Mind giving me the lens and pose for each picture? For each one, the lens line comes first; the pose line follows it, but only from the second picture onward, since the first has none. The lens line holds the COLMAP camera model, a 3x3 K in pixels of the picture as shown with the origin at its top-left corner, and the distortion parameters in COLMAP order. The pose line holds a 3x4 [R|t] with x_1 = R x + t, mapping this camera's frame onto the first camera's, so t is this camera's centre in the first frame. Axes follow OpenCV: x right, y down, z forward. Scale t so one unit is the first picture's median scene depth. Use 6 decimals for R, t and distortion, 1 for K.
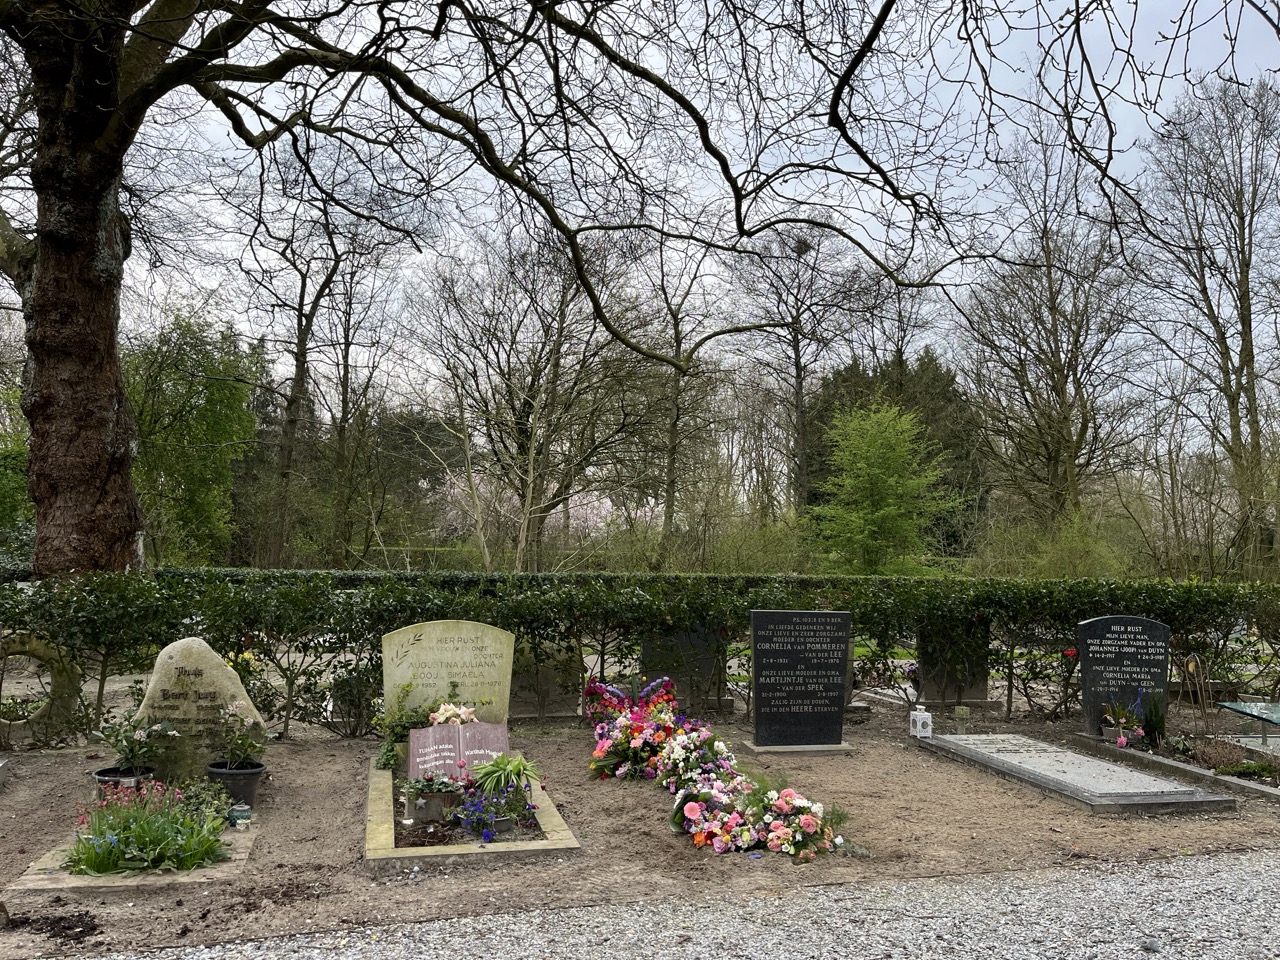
lens RADIAL K [[1002.8, 0, 610.3], [0, 1002.8, 495.5], [0, 0, 1]] dist [0.046855, -0.058333]
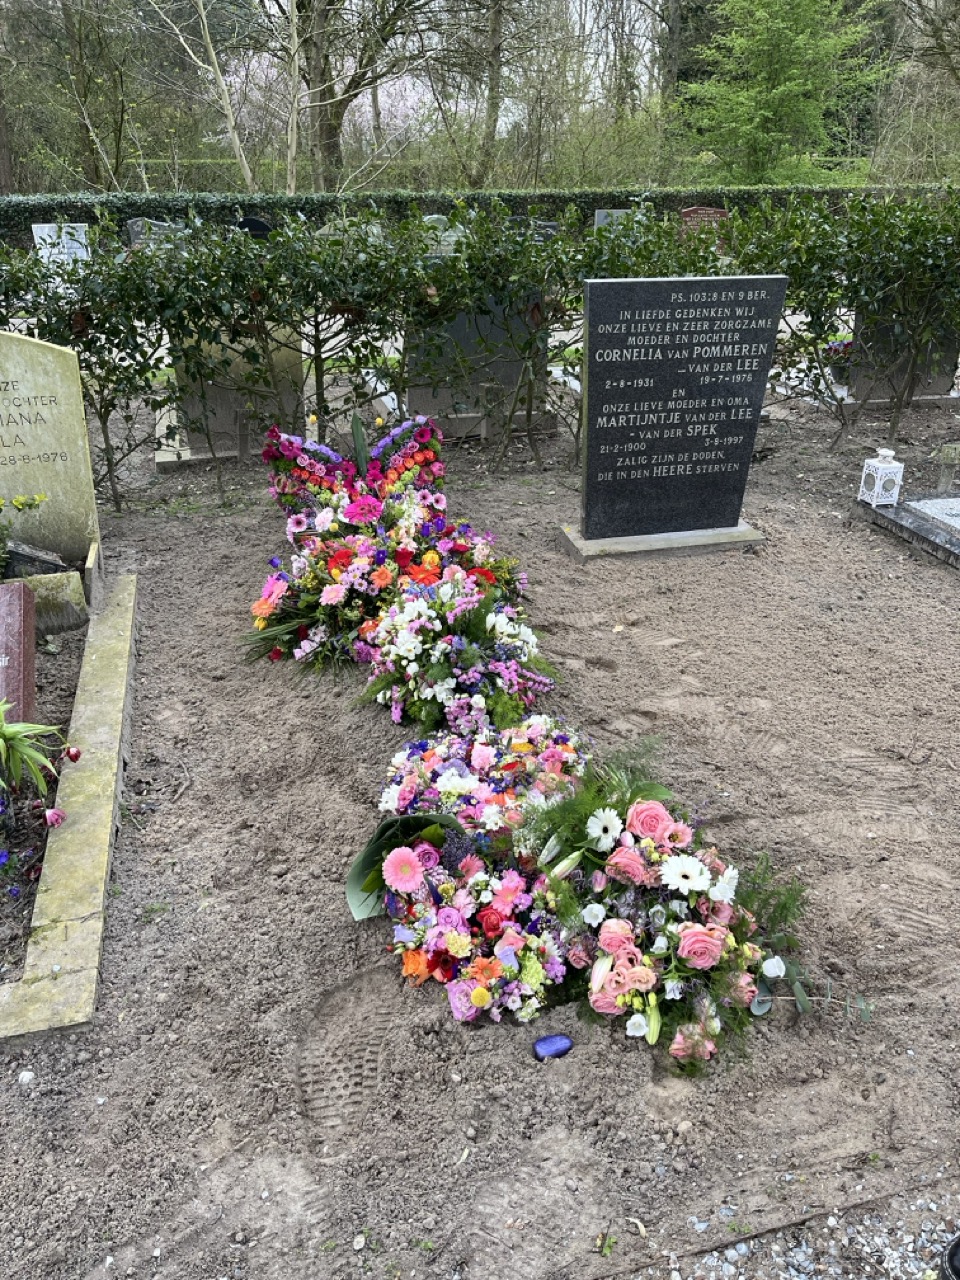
lens RADIAL K [[973.3, 0, 480.0], [0, 973.3, 640.0], [0, 0, 1]] dist [0.039854, -0.055144]
pose [[0.999440, -0.030208, 0.014389, 0.077703], [0.019321, 0.872114, 0.488921, 0.034494], [-0.027318, -0.488369, 0.872209, 0.509077]]
